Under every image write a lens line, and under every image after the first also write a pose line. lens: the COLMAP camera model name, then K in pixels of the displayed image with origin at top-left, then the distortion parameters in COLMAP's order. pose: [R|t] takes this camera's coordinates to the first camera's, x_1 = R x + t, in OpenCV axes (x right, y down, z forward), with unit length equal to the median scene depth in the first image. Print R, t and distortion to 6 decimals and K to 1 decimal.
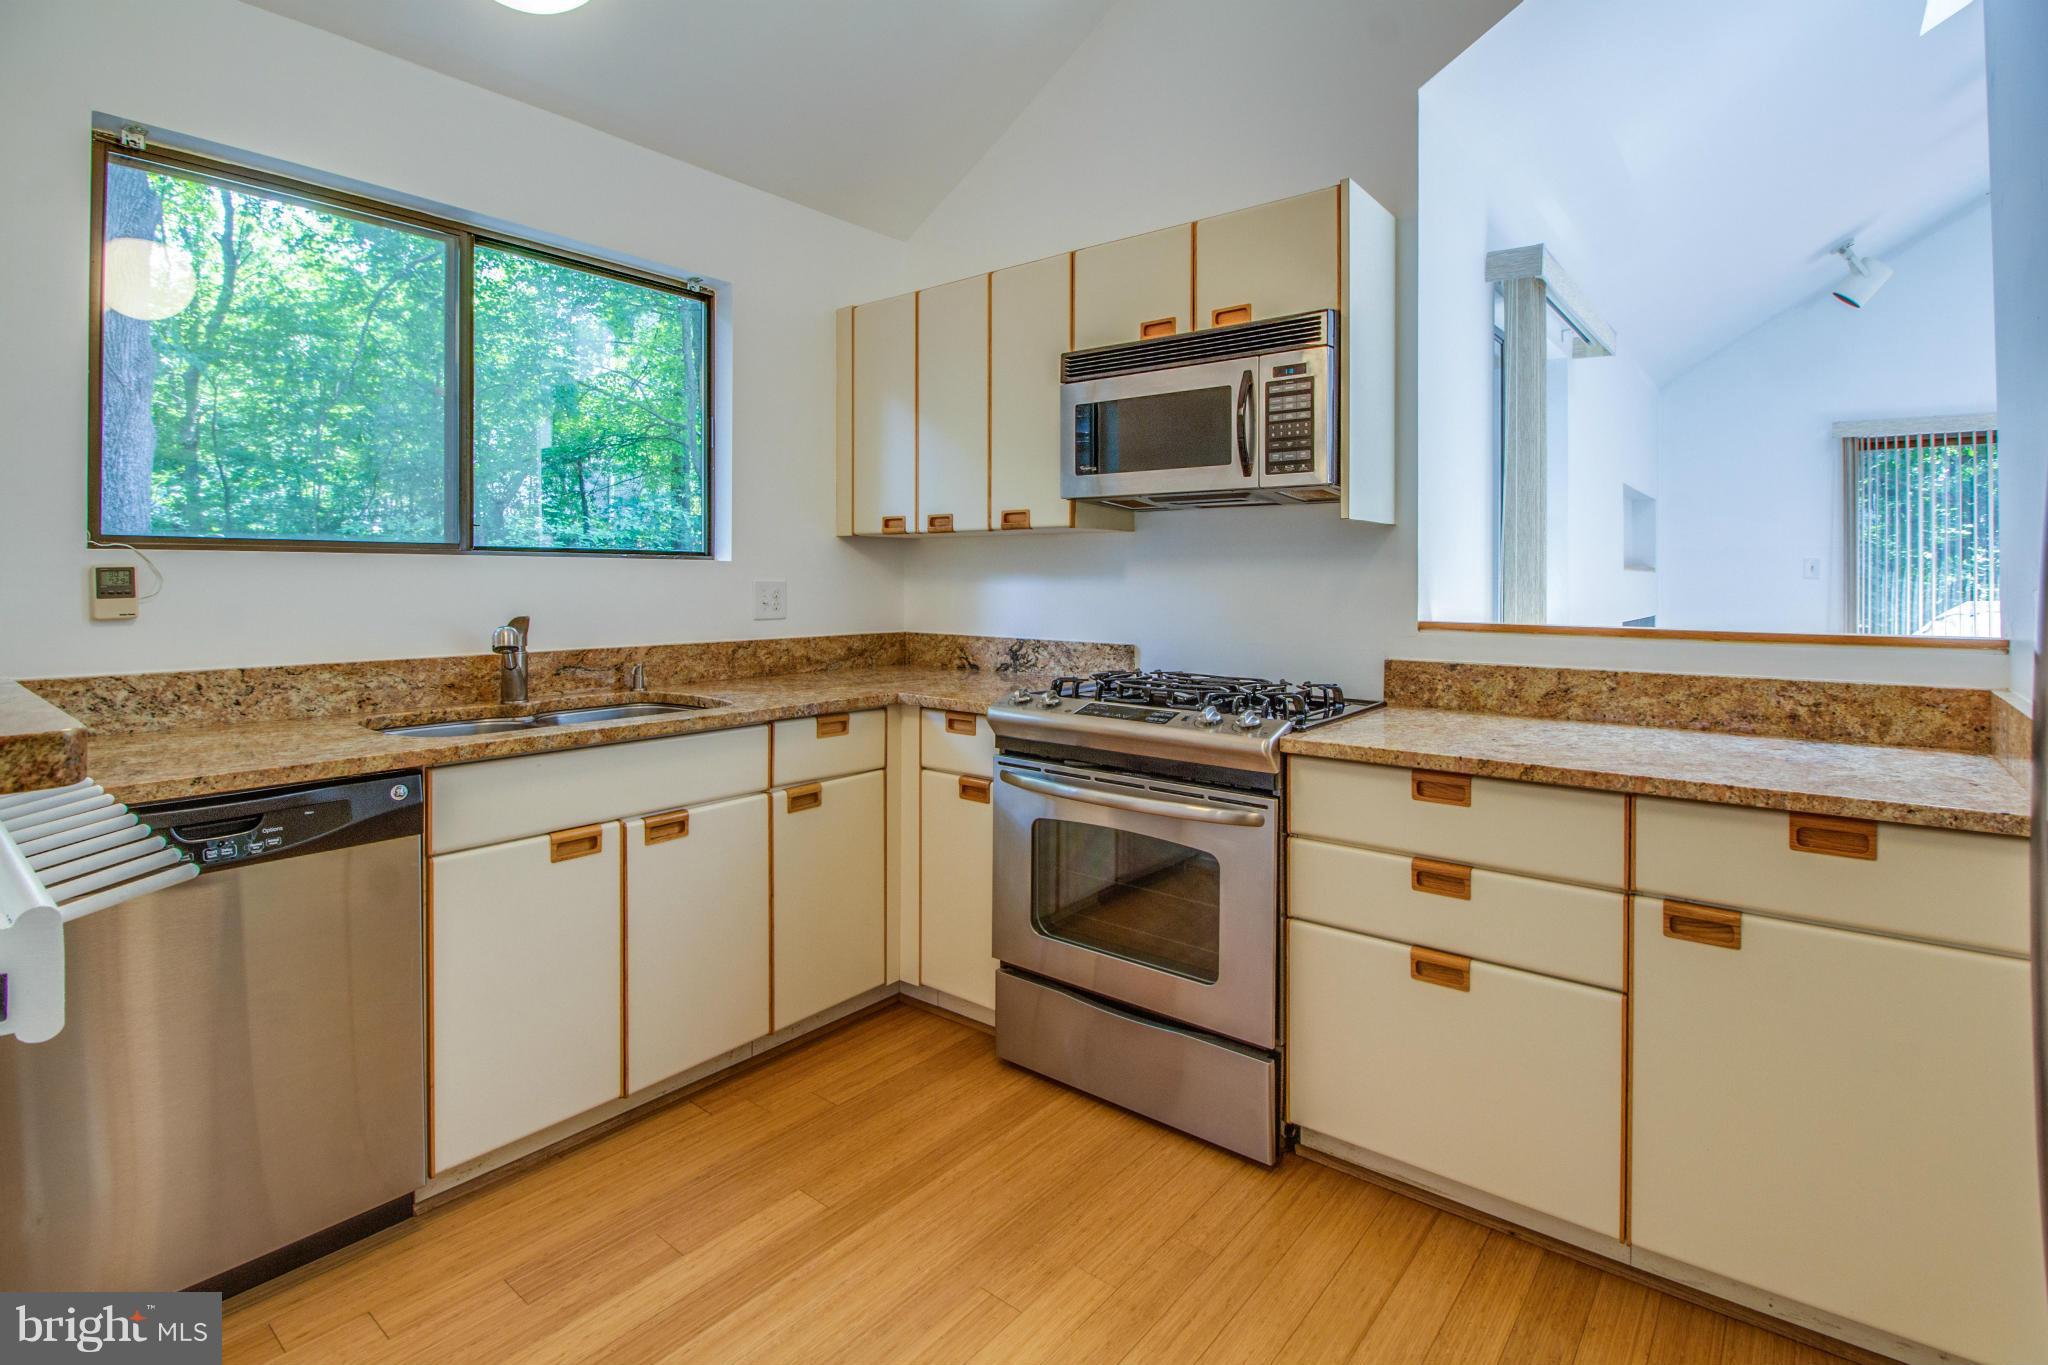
lens RADIAL K [[977.8, 0, 1023.8], [0, 977.8, 583.7], [0, 0, 1]] dist [-0.009504, -0.006688]
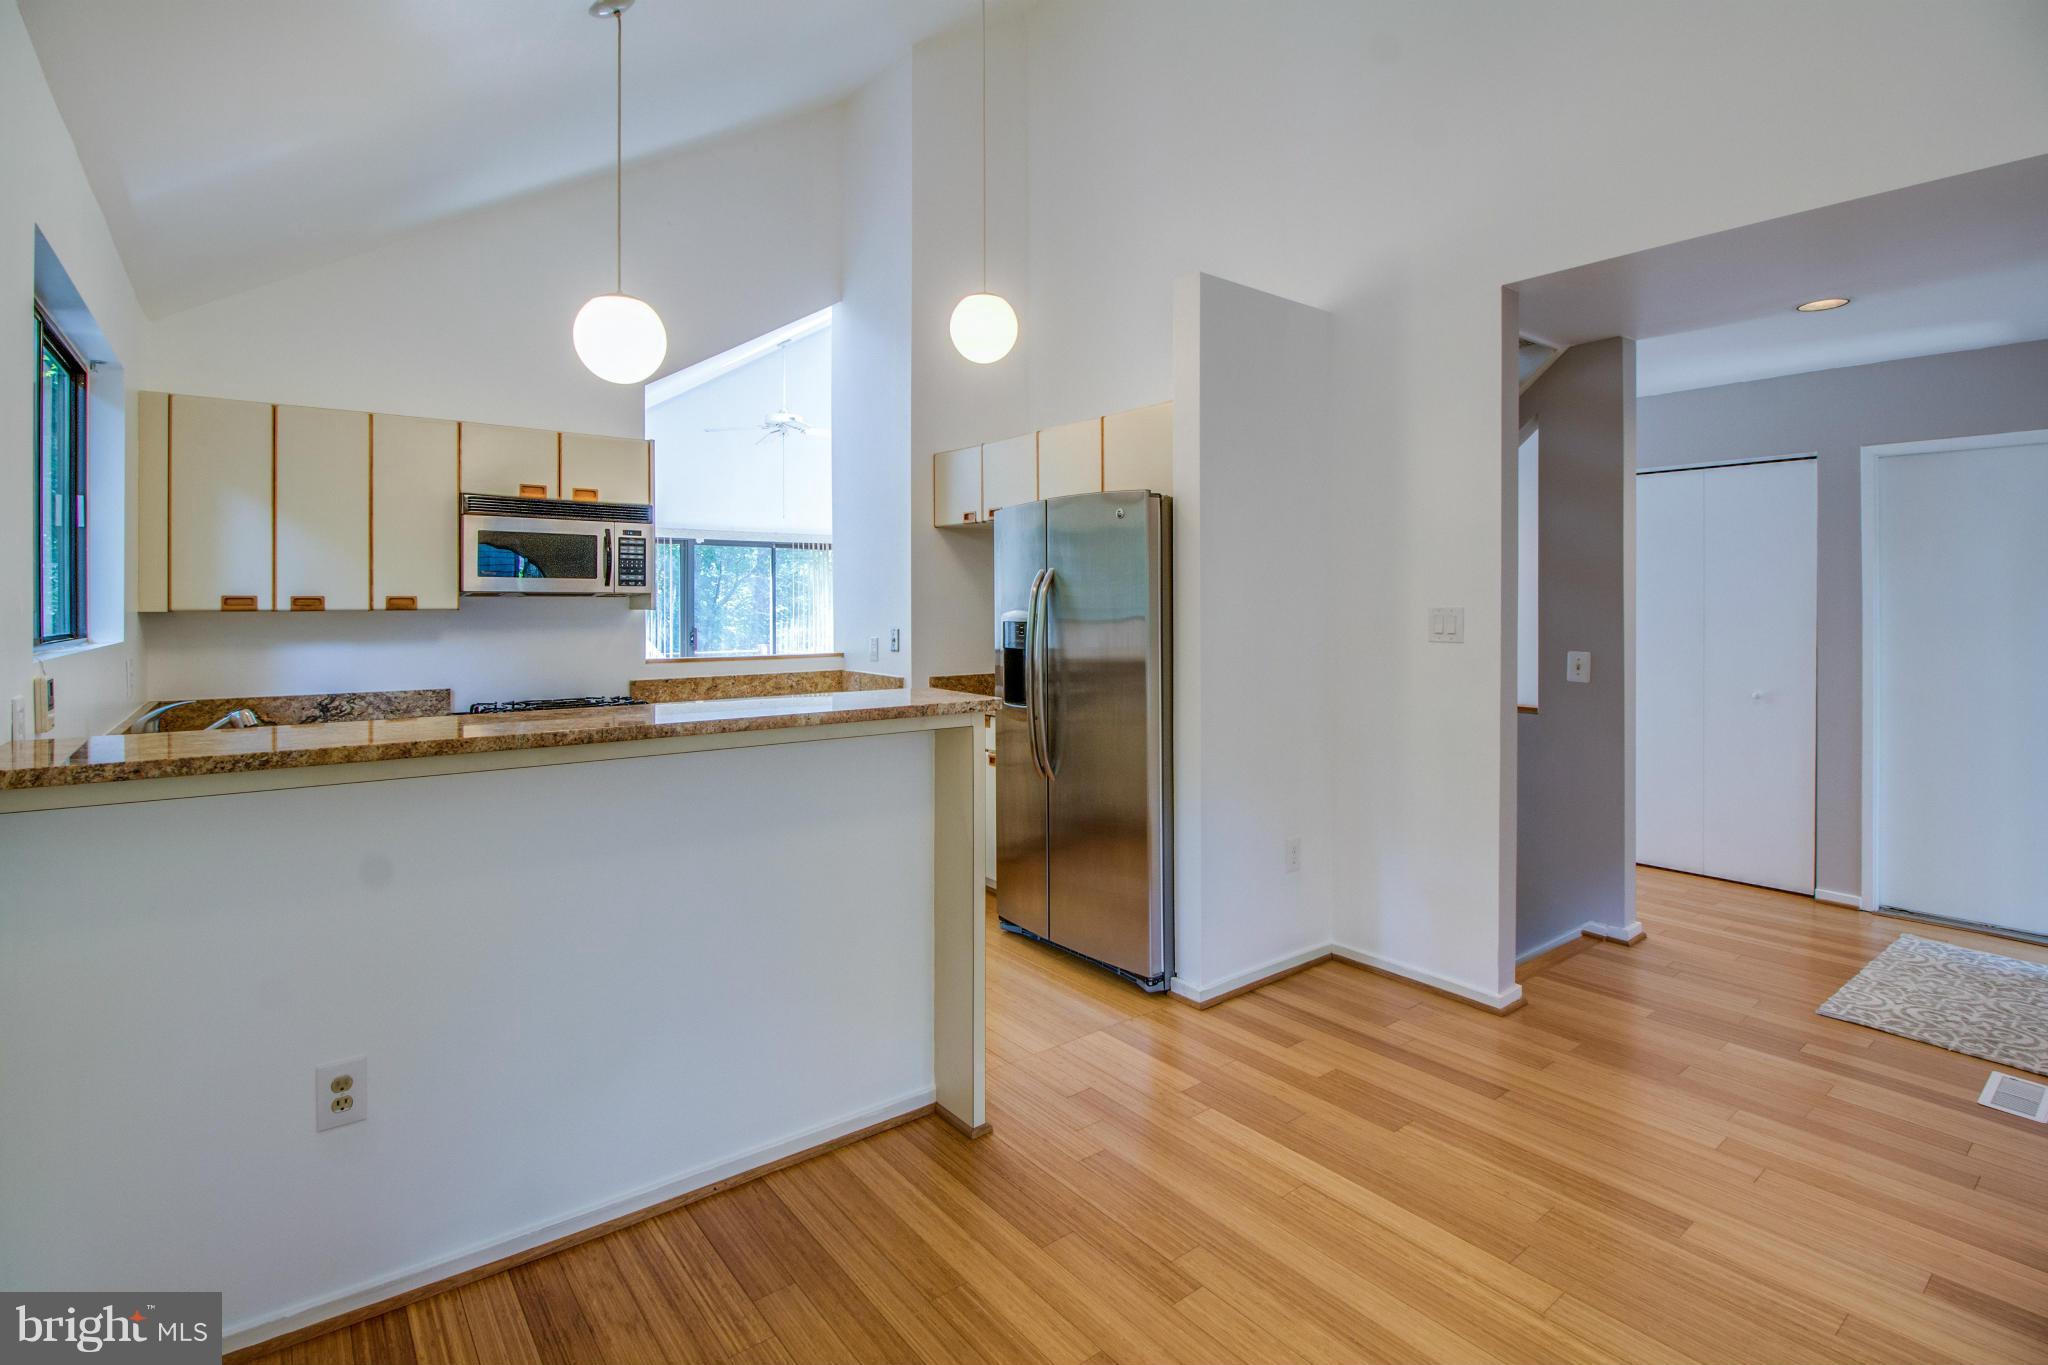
lens RADIAL K [[977.8, 0, 1014.3], [0, 977.8, 614.3], [0, 0, 1]] dist [-0.009504, -0.006688]
pose [[0.225812, -0.012935, 0.974085, -1.330340], [0.008783, 0.999898, 0.011241, -0.067421], [-0.974131, 0.006017, 0.225902, -0.158093]]
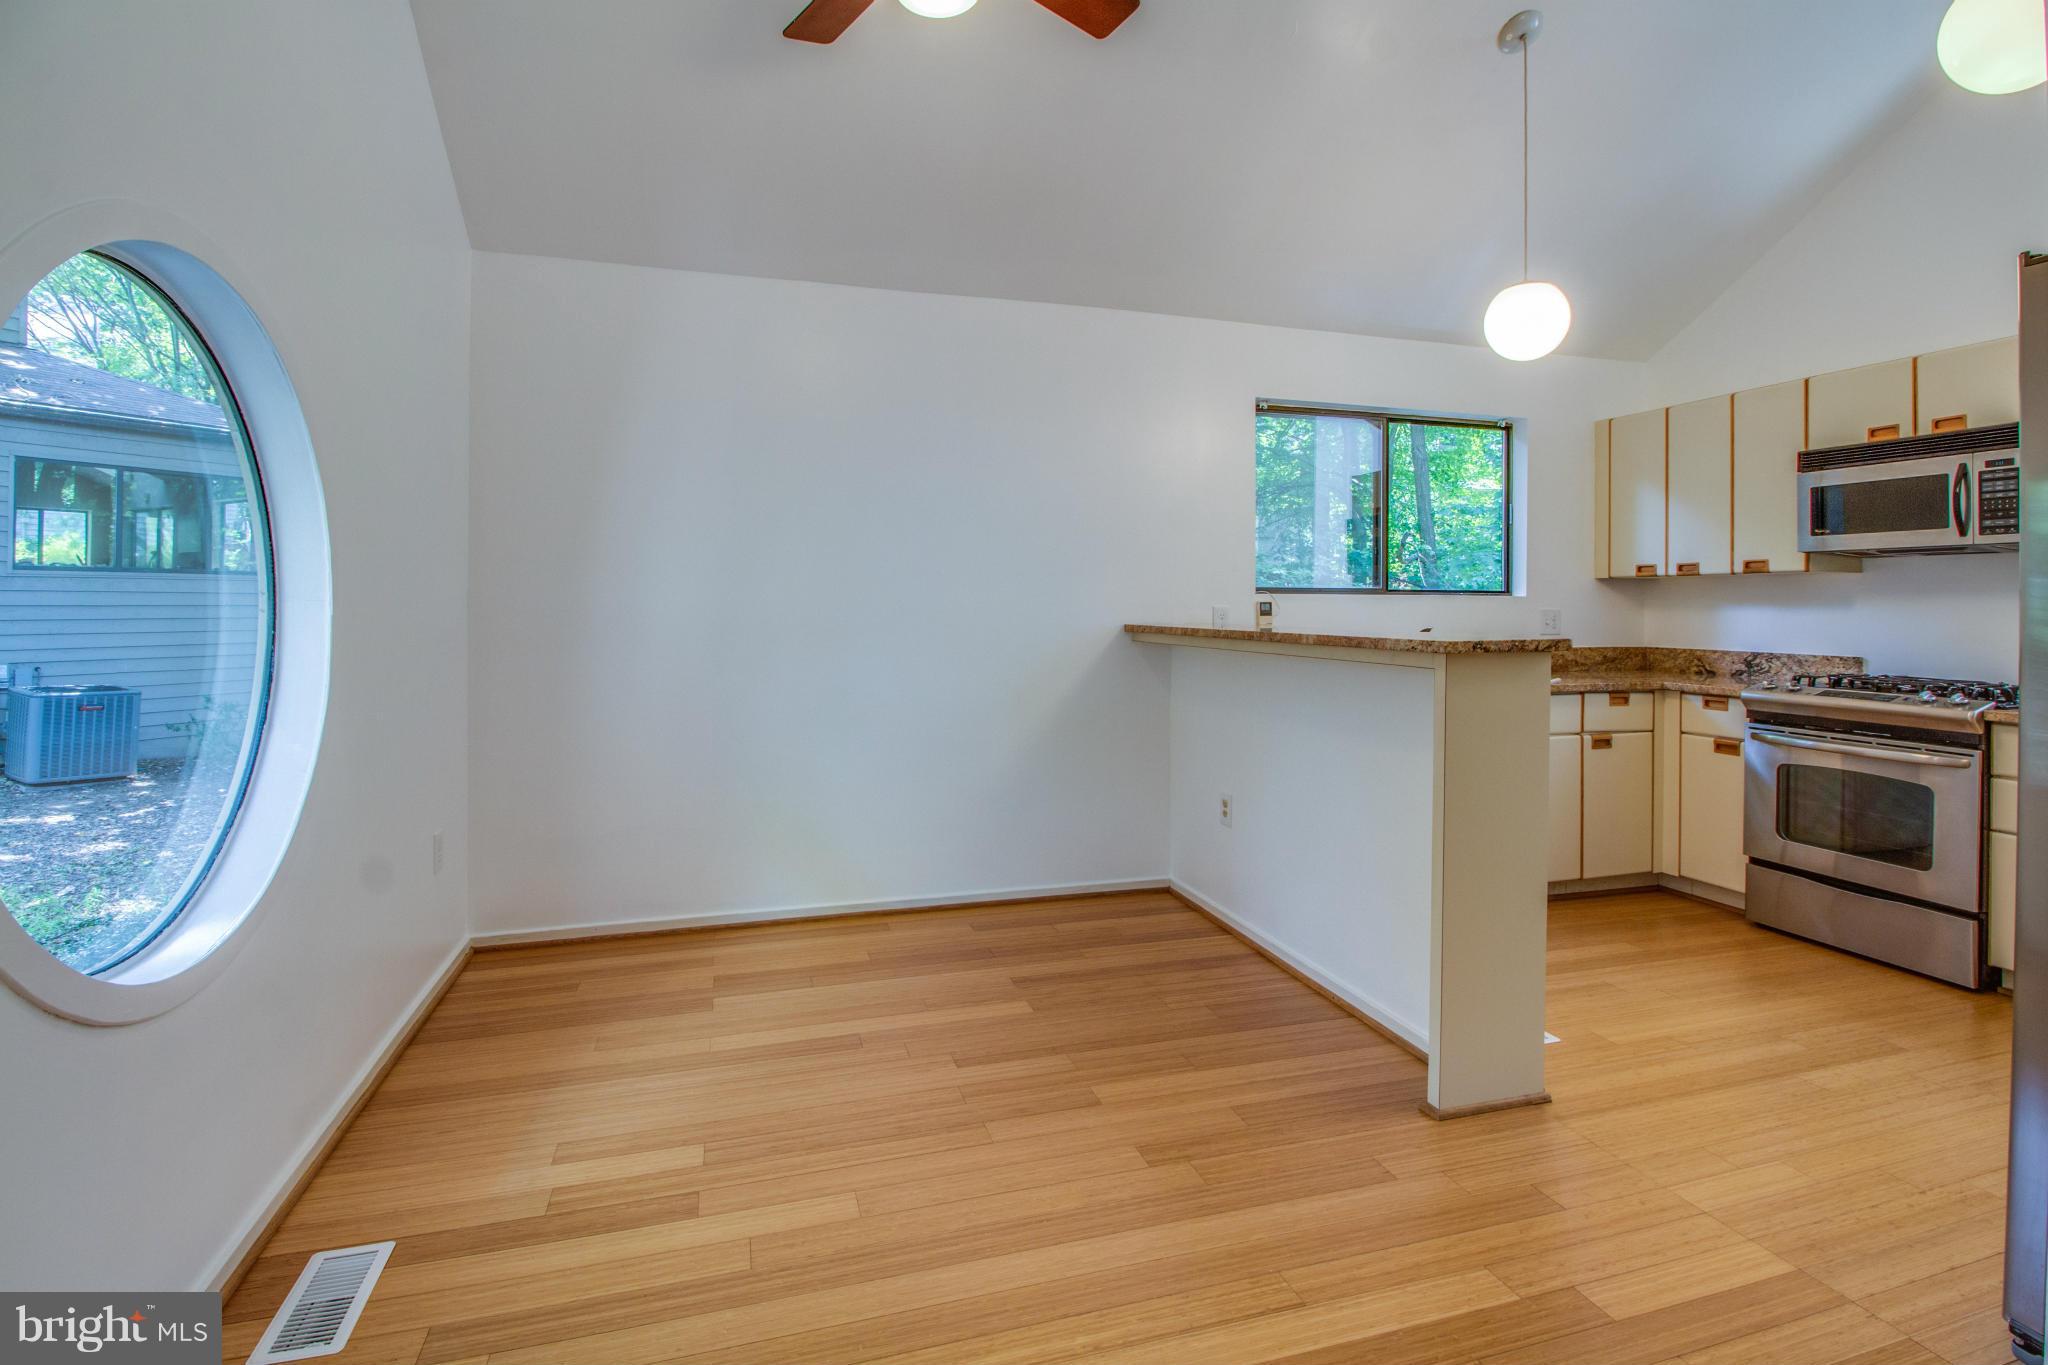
lens RADIAL K [[977.8, 0, 1013.4], [0, 977.8, 606.8], [0, 0, 1]] dist [-0.009504, -0.006688]
pose [[0.821871, 0.000503, -0.569674, -0.108342], [-0.004975, 0.999968, -0.006294, 0.009232], [0.569652, 0.008007, 0.821847, -0.919318]]
